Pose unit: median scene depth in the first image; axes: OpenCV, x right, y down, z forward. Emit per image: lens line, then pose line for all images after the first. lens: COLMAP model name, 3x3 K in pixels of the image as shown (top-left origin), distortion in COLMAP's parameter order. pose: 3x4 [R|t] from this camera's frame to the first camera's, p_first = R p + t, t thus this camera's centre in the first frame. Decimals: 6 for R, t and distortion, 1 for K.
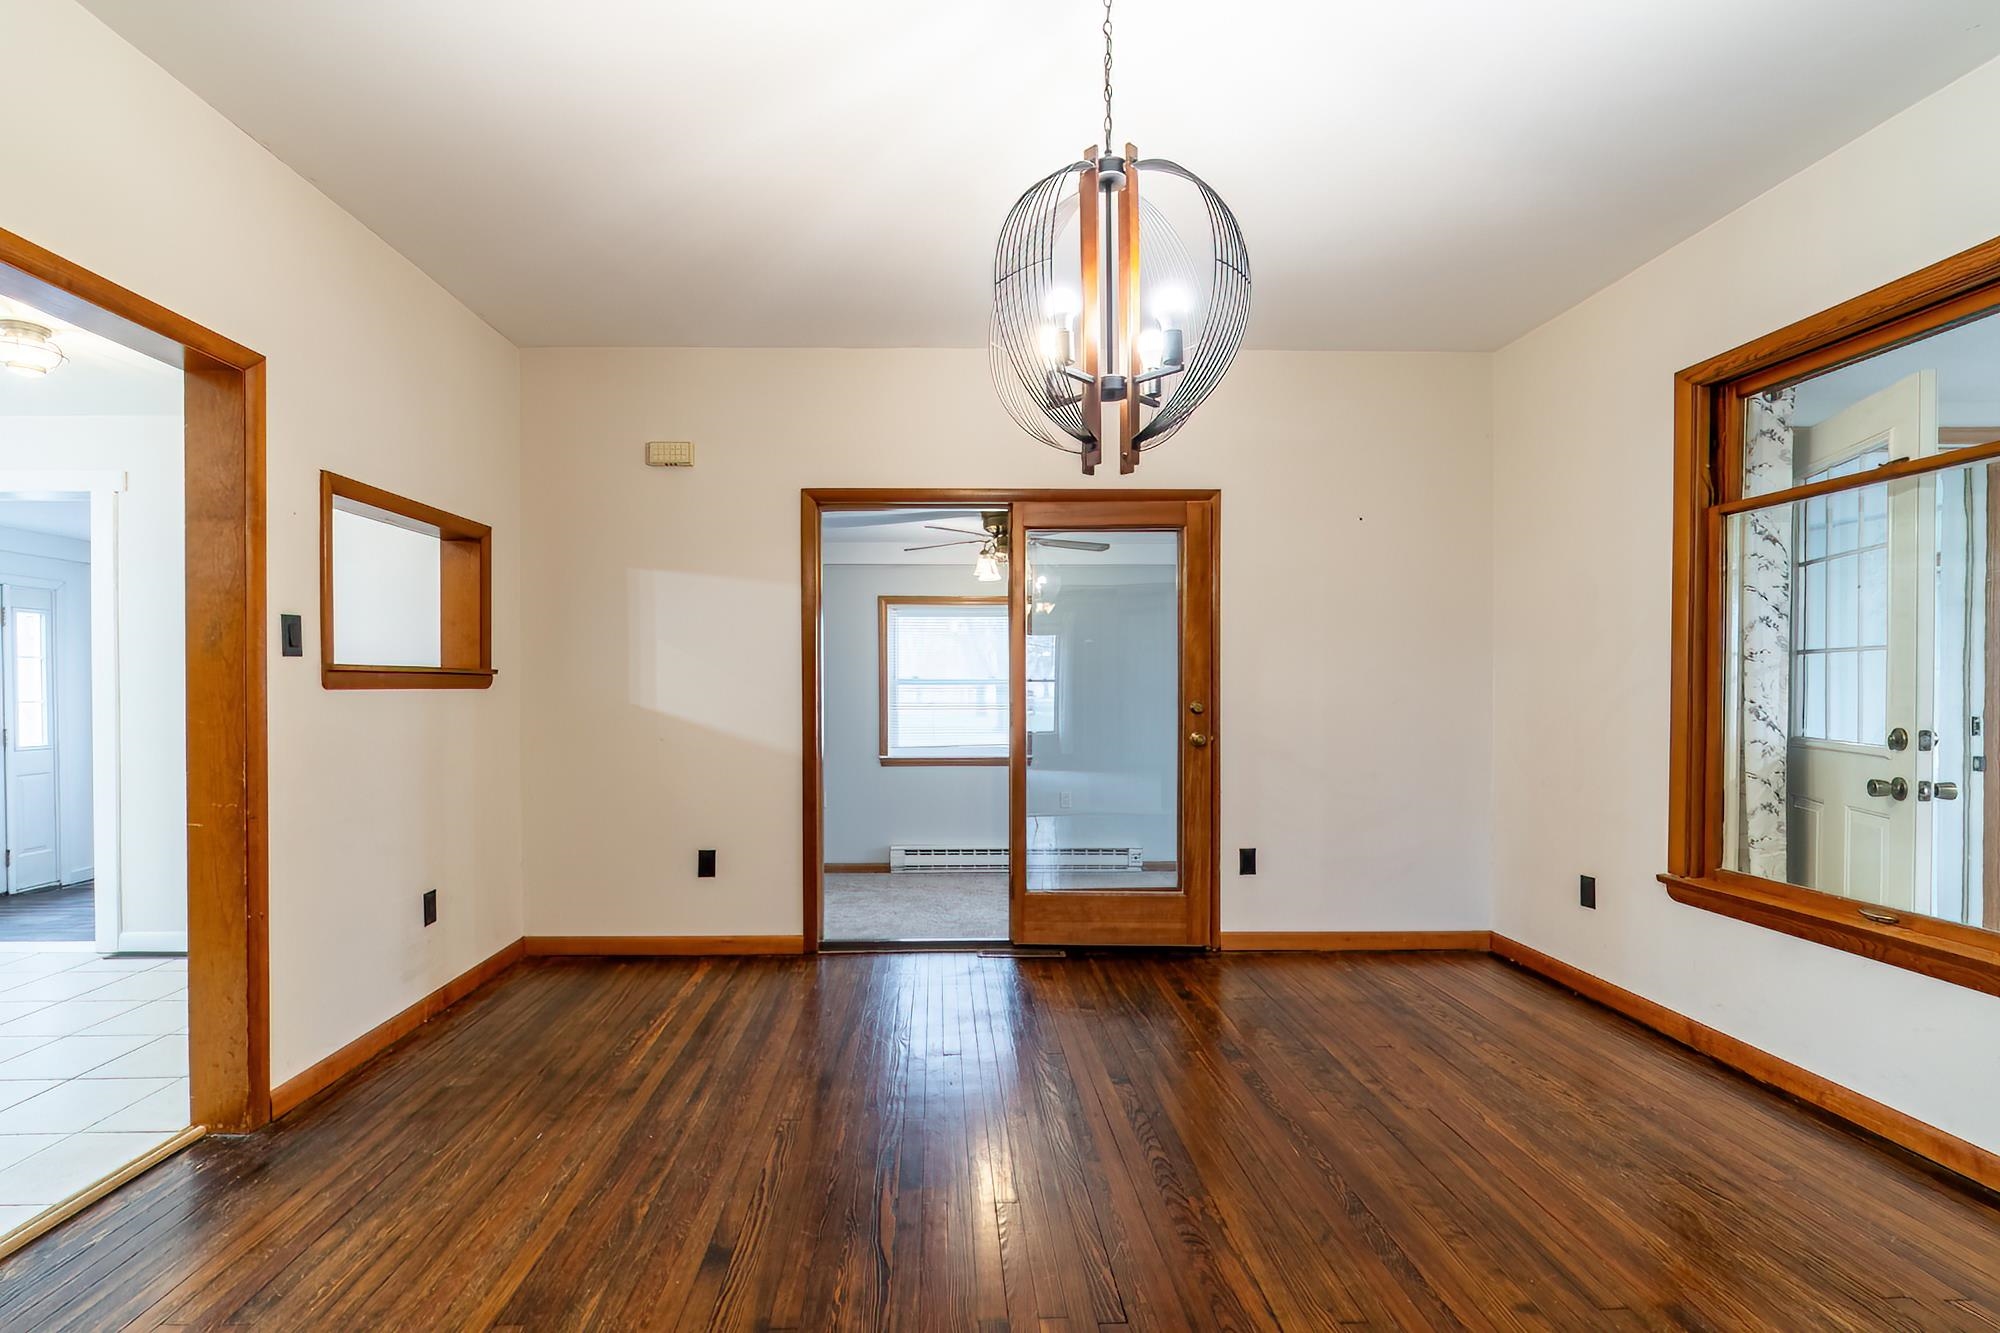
lens RADIAL K [[903.5, 0, 994.7], [0, 903.5, 701.7], [0, 0, 1]] dist [-0.001811, -0.000255]
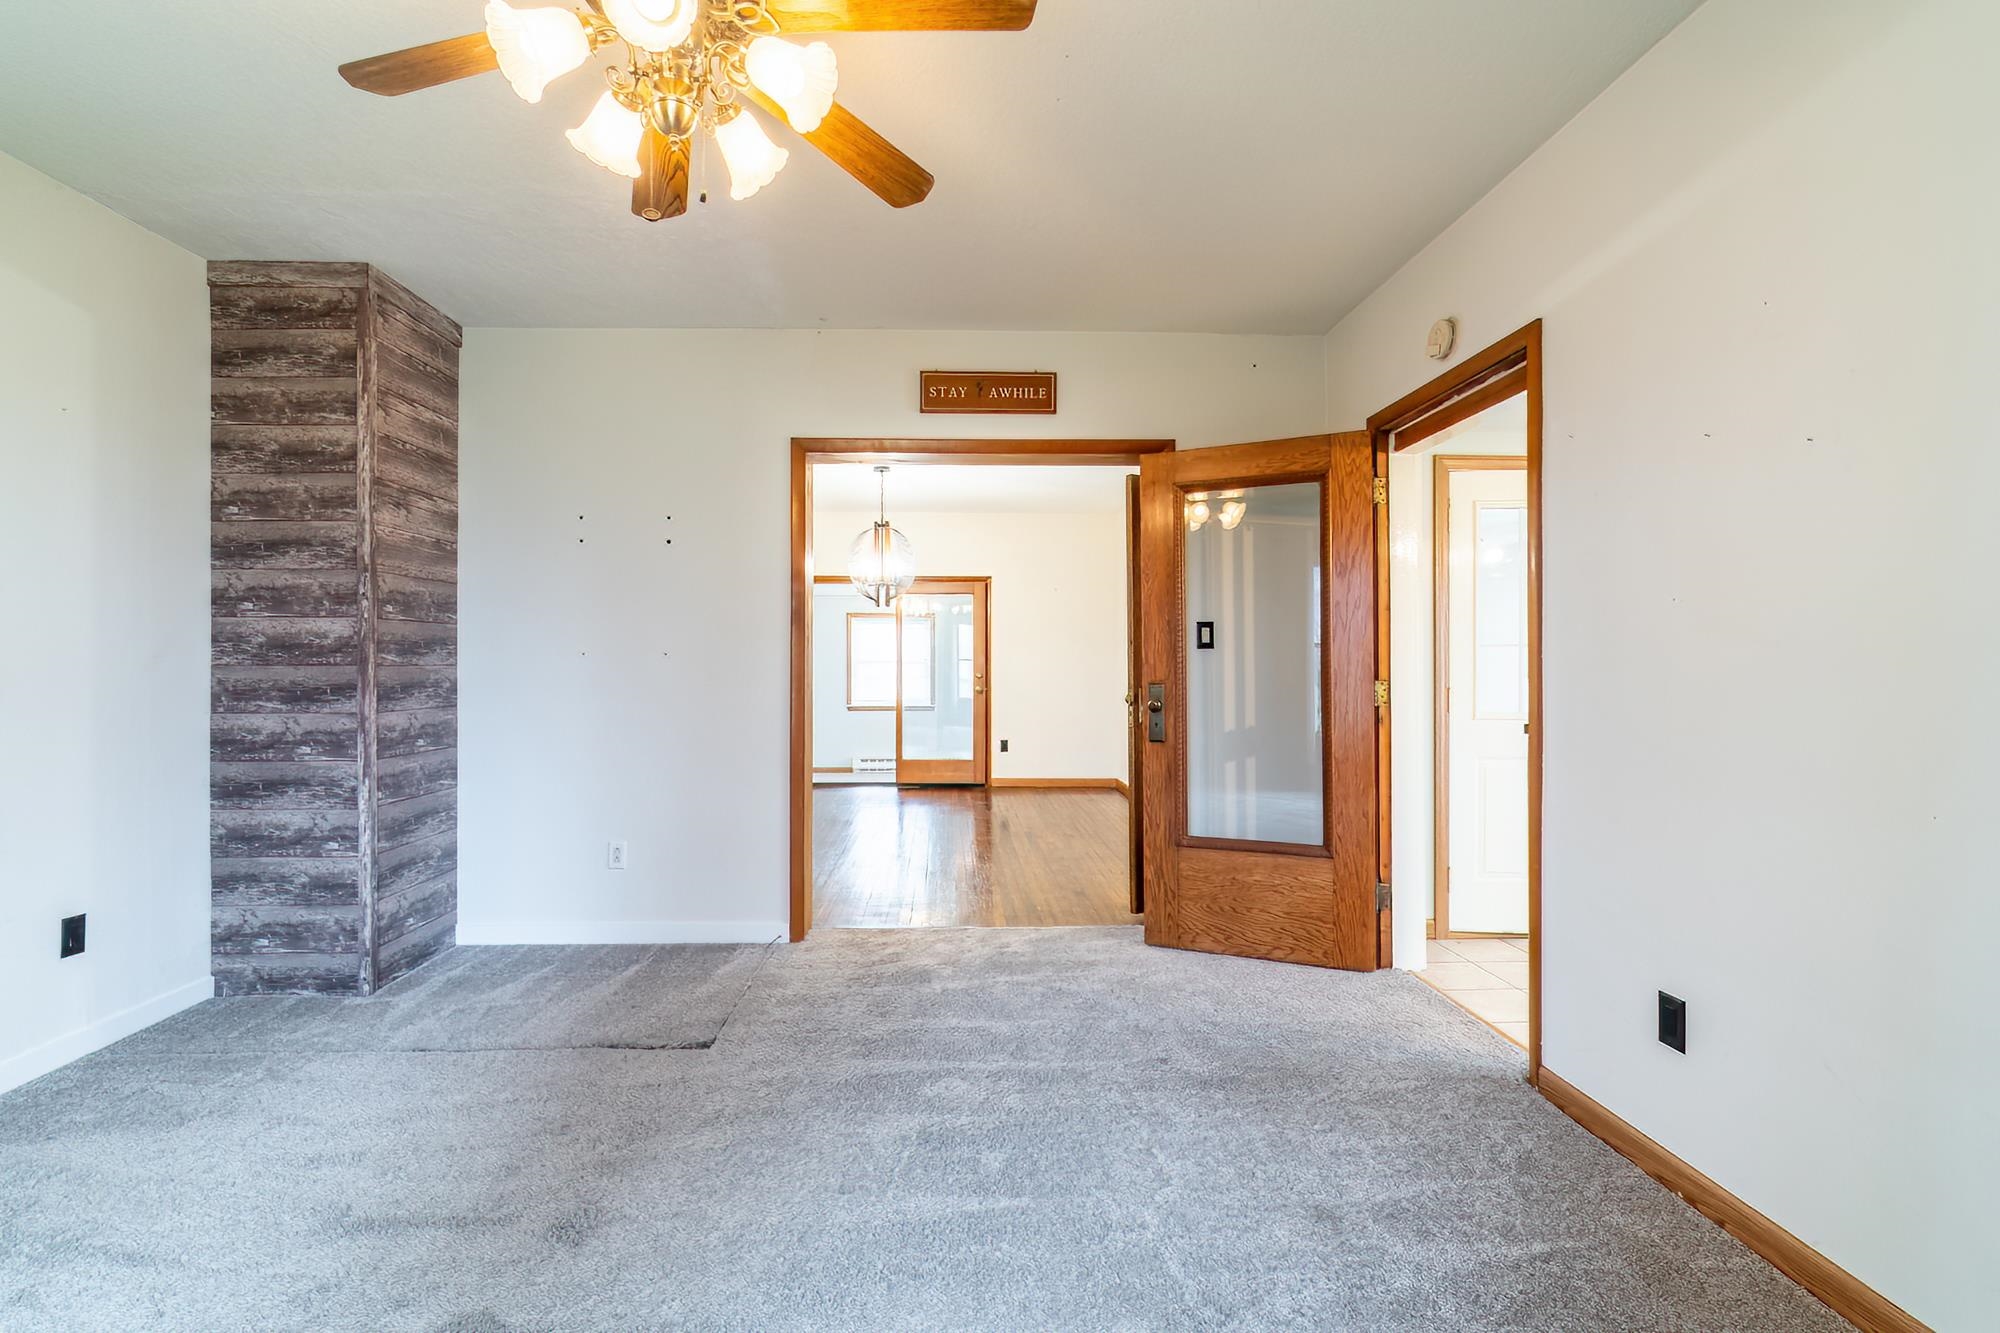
lens RADIAL K [[875.8, 0, 1000.0], [0, 875.8, 666.5], [0, 0, 1]] dist [-0.000553, -0.000047]
pose [[0.999971, 0.002251, 0.007304, 0.254130], [-0.002177, 0.999947, -0.010072, 0.006617], [-0.007326, 0.010055, 0.999923, -1.111581]]
